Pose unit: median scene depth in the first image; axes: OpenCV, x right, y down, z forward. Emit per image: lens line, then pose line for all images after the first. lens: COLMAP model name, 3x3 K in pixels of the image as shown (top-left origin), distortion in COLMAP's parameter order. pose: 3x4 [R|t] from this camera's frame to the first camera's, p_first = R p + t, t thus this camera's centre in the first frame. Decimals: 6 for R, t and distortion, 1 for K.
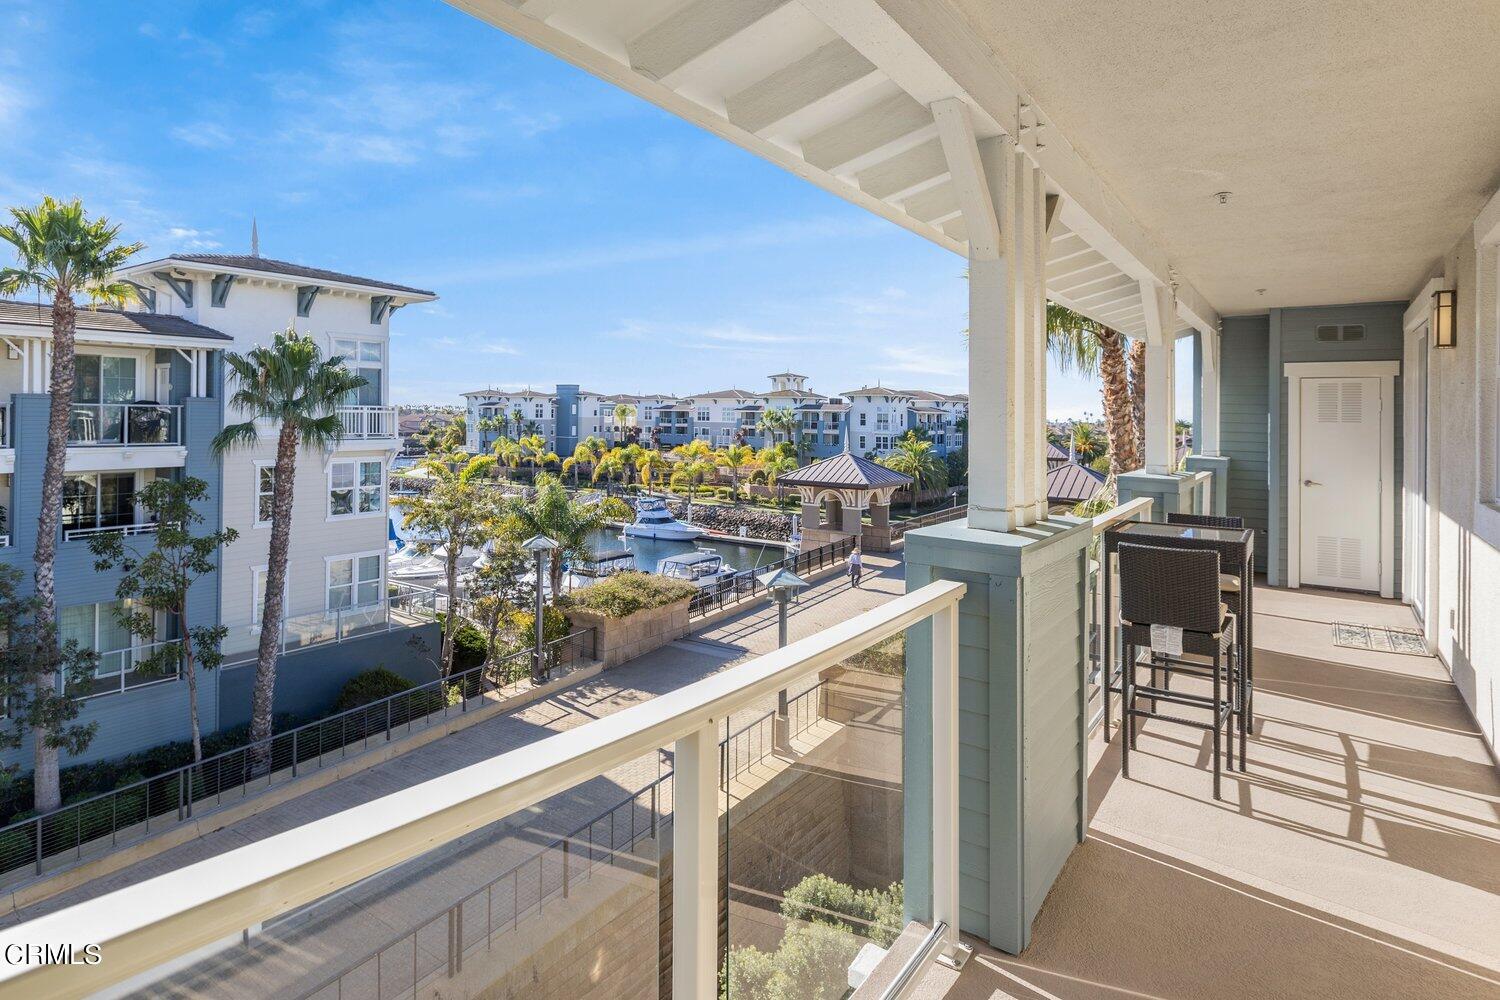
lens RADIAL K [[836.0, 0, 715.3], [0, 836.0, 413.2], [0, 0, 1]] dist [-0.000903, -0.000006]
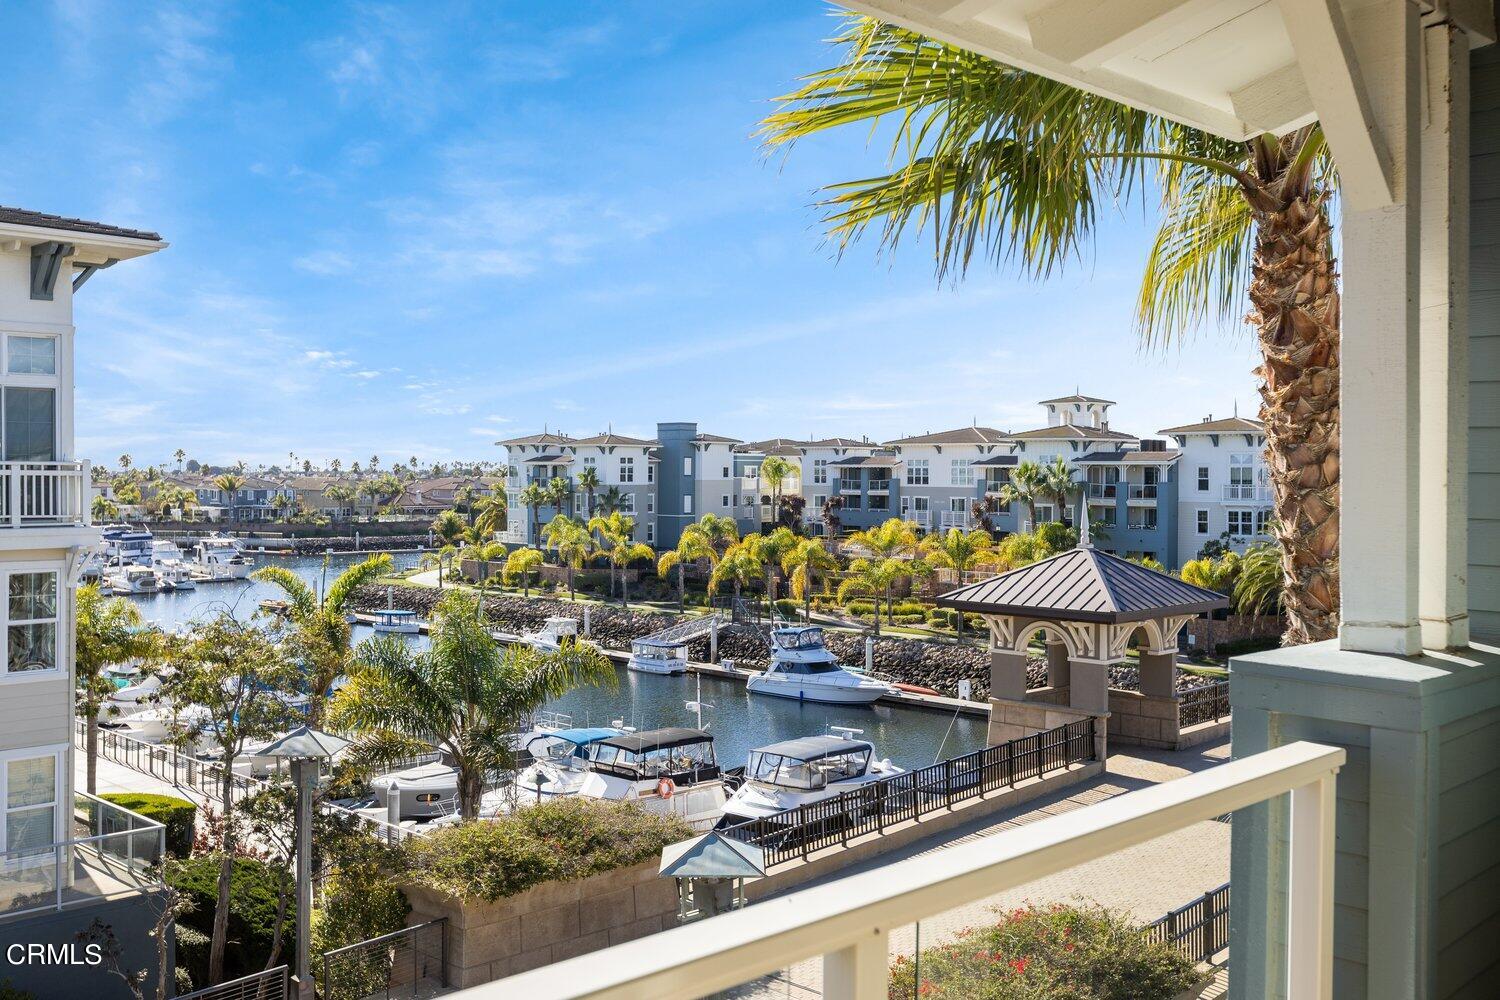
lens RADIAL K [[1448.0, 0, 750.0], [0, 1448.0, 500.0], [0, 0, 1]] dist [-0.012249, 0.002782]
pose [[0.987191, -0.007788, -0.159350, 0.037368], [0.010877, 0.999769, 0.018522, 0.000724], [0.159169, -0.020018, 0.987048, 0.049056]]
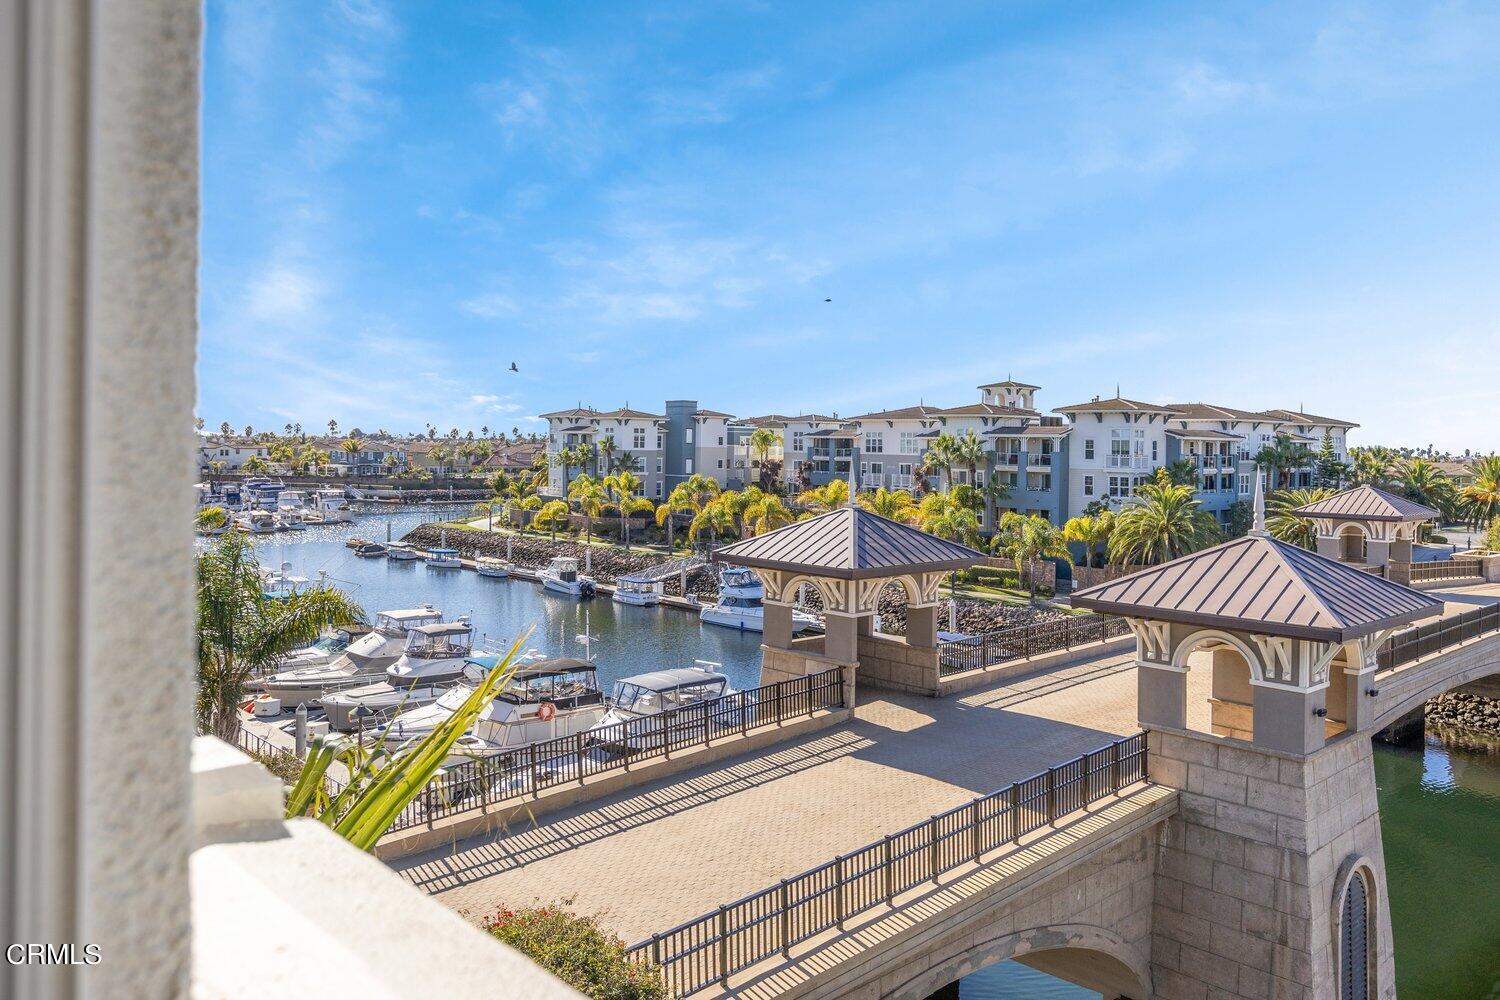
lens RADIAL K [[1122.5, 0, 748.7], [0, 1122.5, 454.9], [0, 0, 1]] dist [0.001355, 0.000224]
pose [[0.979782, 0.001407, -0.200065, 0.089112], [0.000566, 0.999952, 0.009801, 0.002840], [0.200069, -0.009716, 0.979734, 0.109301]]
